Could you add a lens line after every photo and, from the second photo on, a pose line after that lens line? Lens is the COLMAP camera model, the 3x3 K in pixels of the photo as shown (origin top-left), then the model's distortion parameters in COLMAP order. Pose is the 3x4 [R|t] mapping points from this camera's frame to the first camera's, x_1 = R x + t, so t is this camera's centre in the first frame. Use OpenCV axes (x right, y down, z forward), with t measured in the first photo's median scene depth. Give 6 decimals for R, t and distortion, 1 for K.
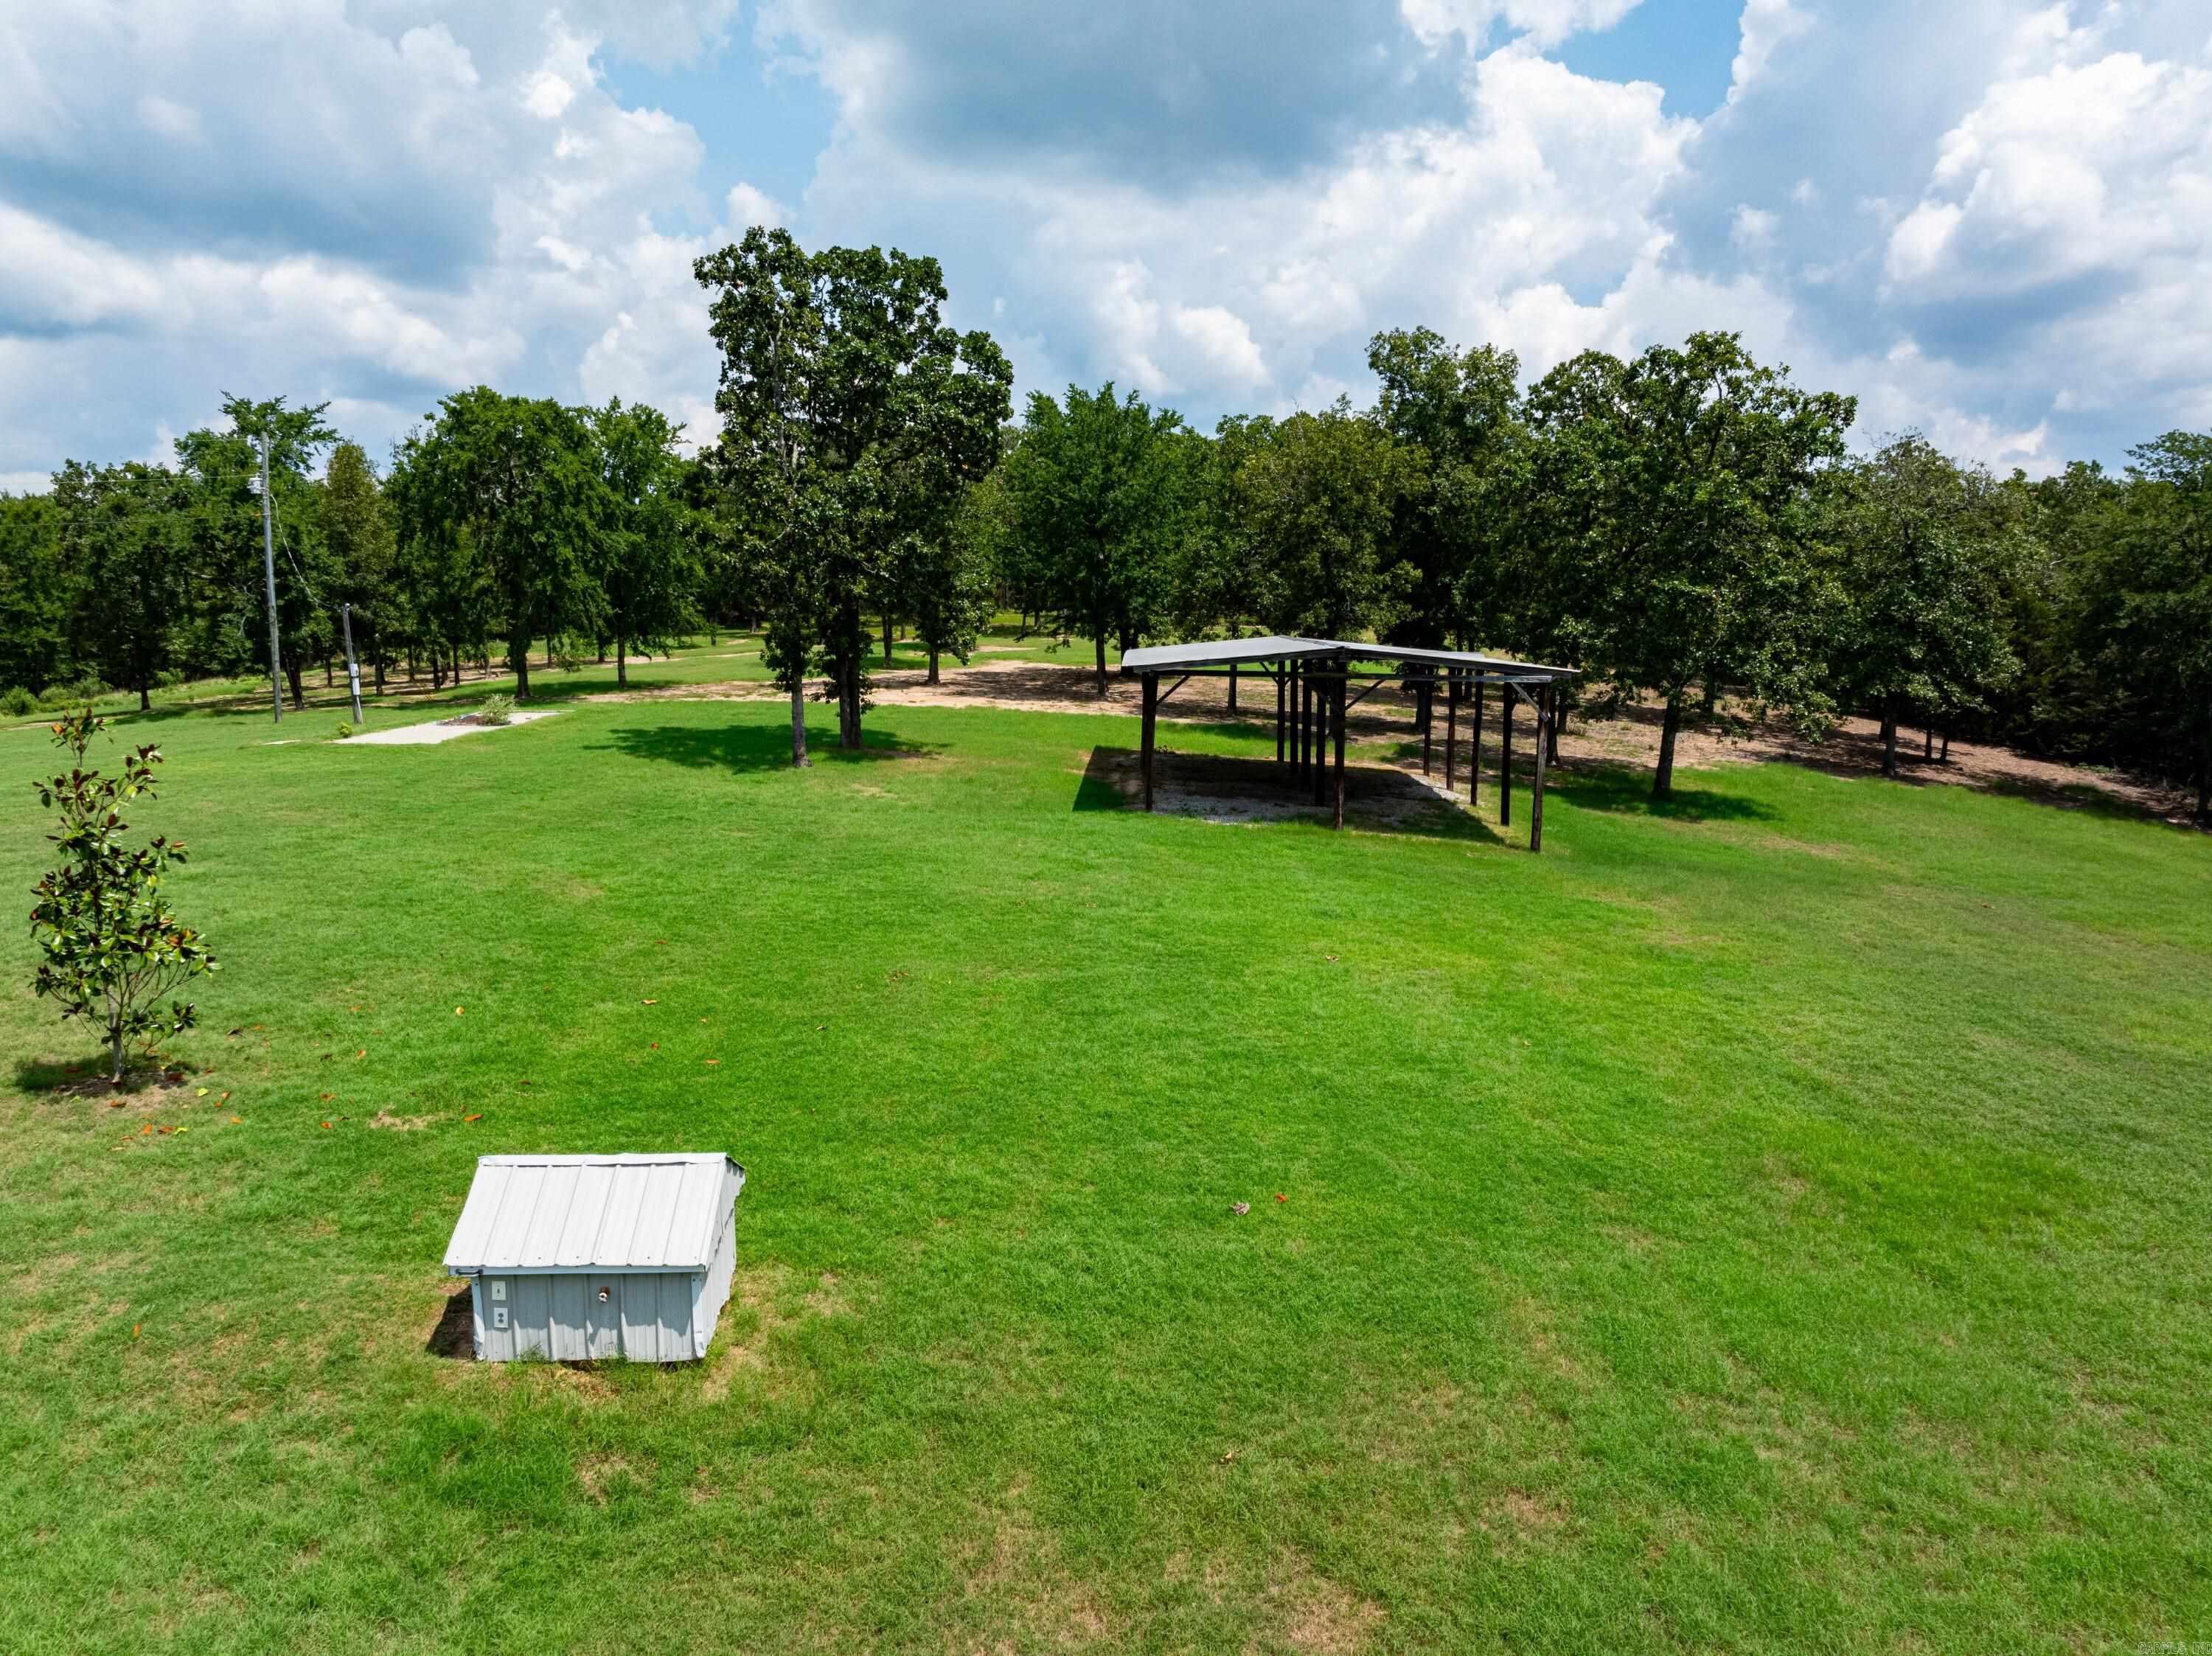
lens RADIAL K [[1557.4, 0, 1106.0], [0, 1557.4, 828.0], [0, 0, 1]] dist [-0.028340, -0.010067]
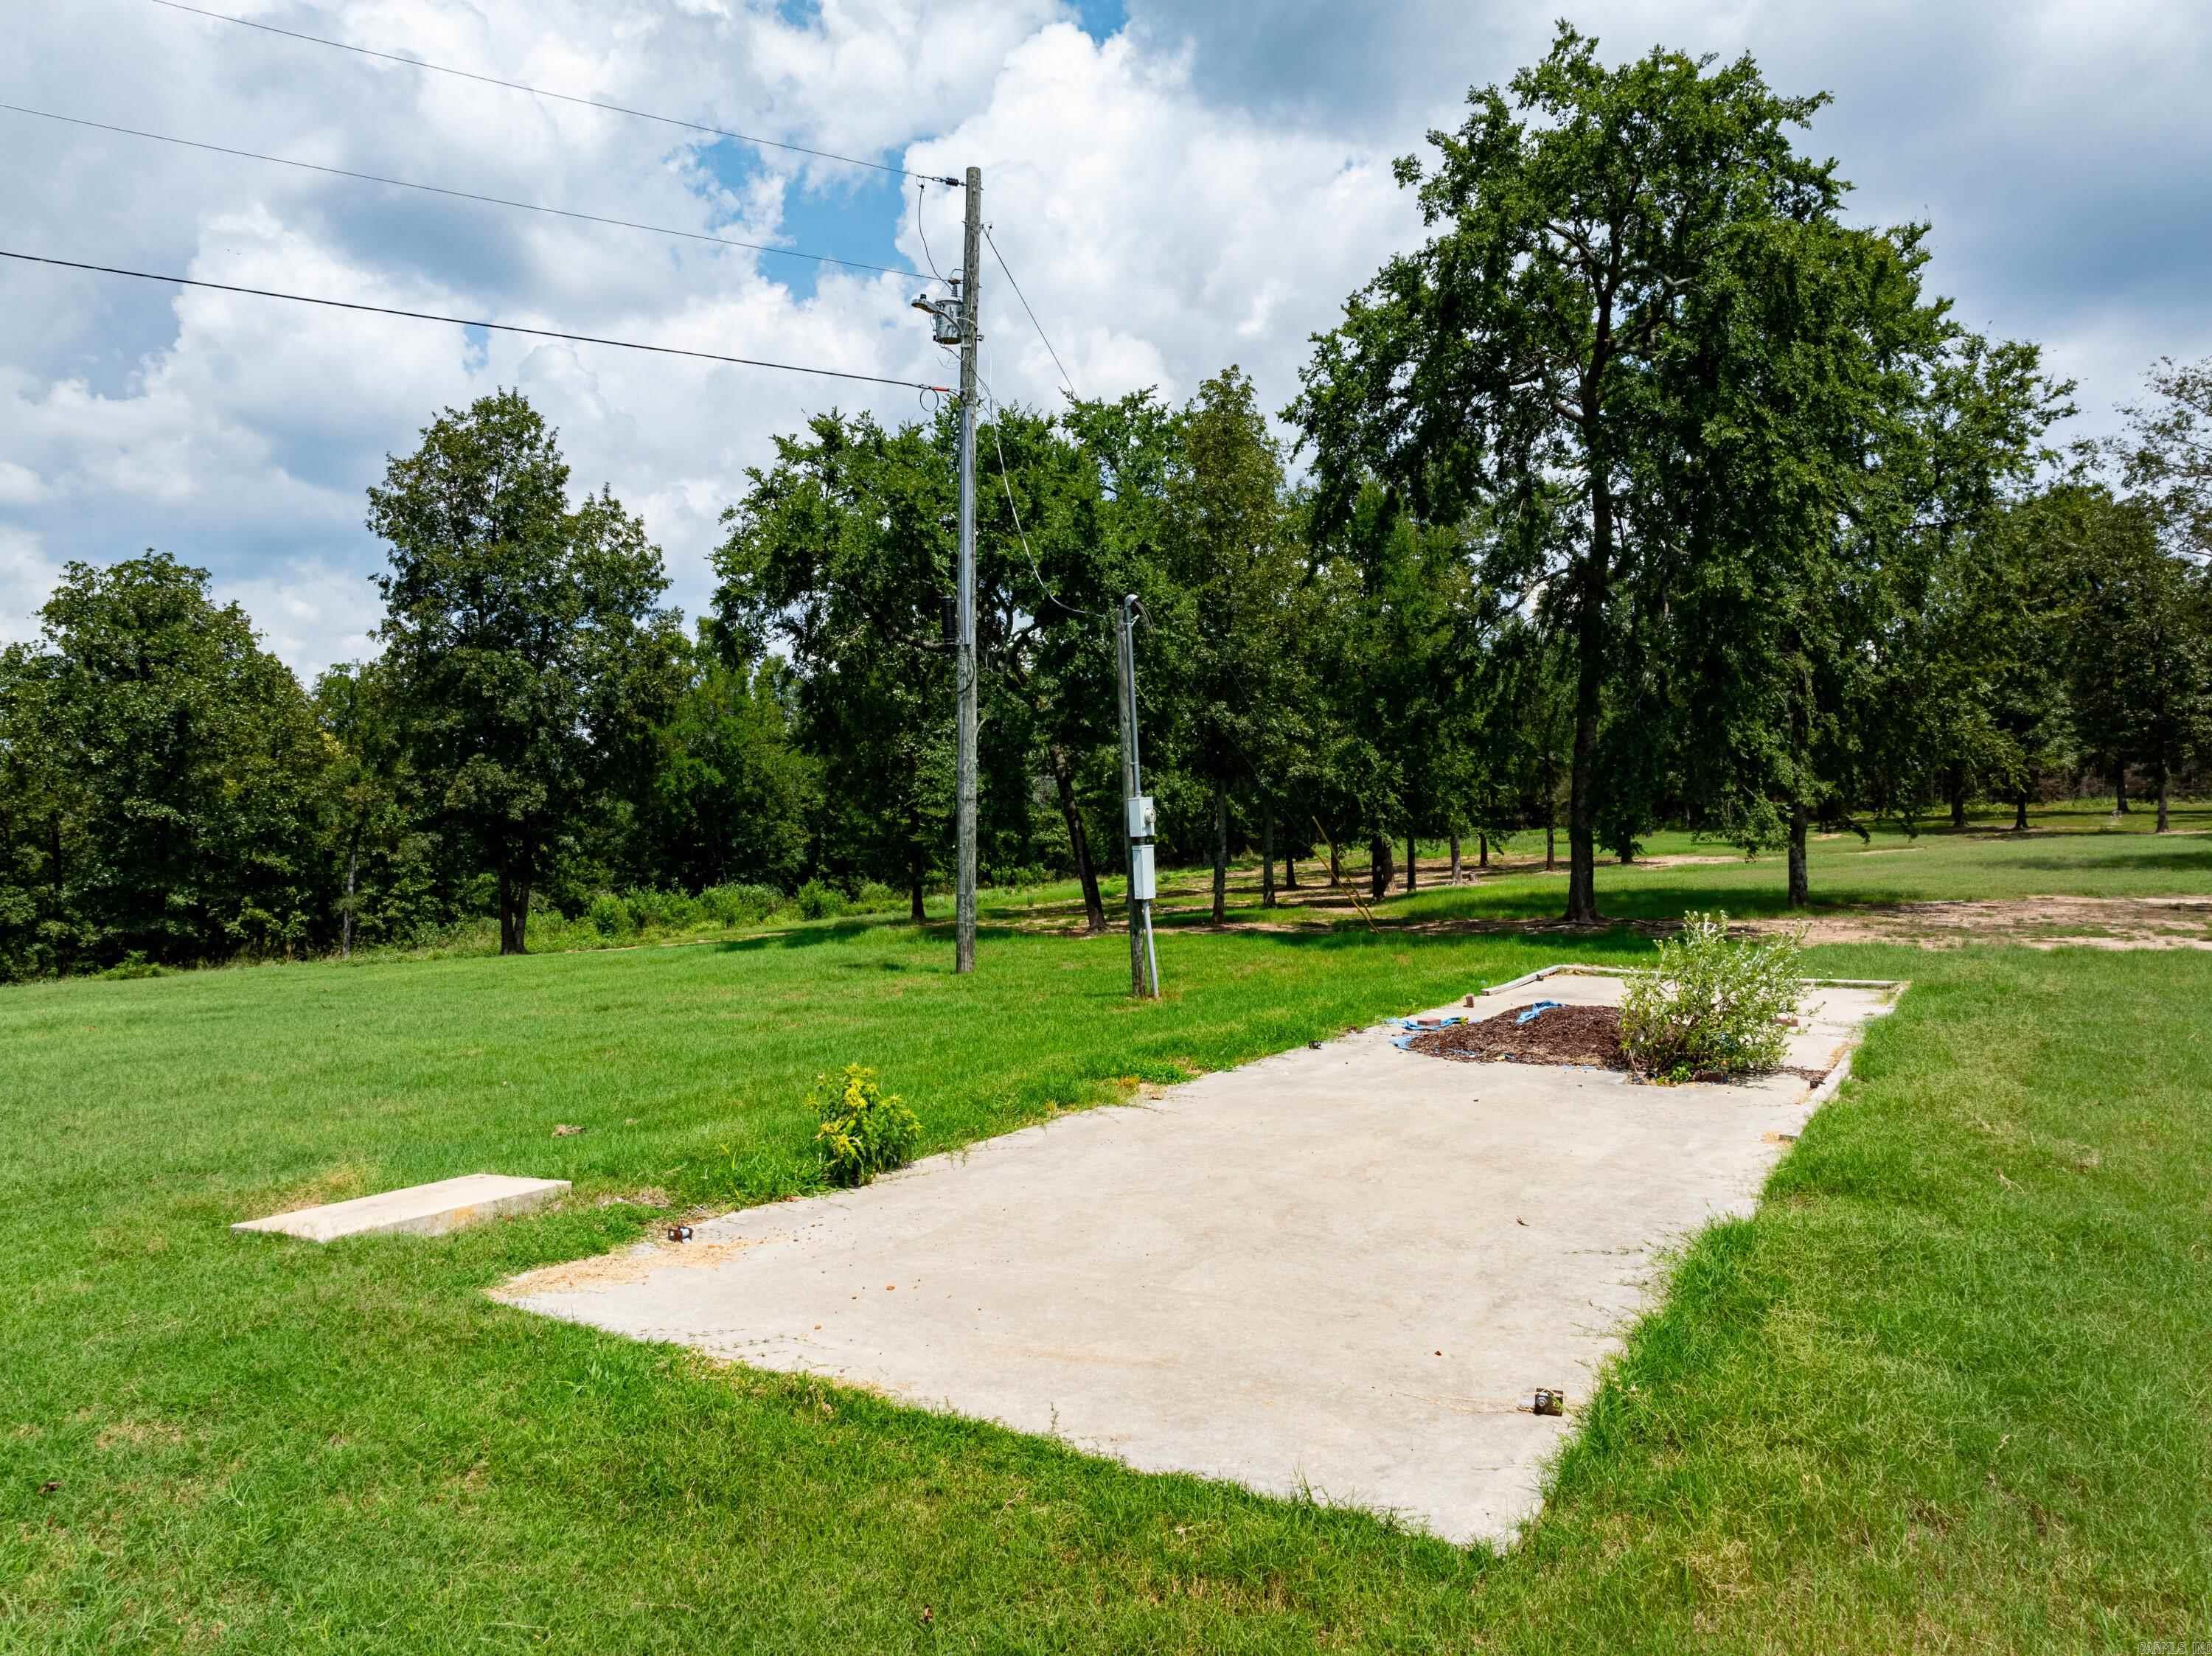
lens RADIAL K [[1557.4, 0, 1106.0], [0, 1557.4, 828.0], [0, 0, 1]] dist [-0.028340, -0.010067]
pose [[0.842103, -0.001168, -0.539316, -0.267243], [-0.077209, 0.989436, -0.122699, -0.050516], [0.533762, 0.144966, 0.833116, 0.603943]]
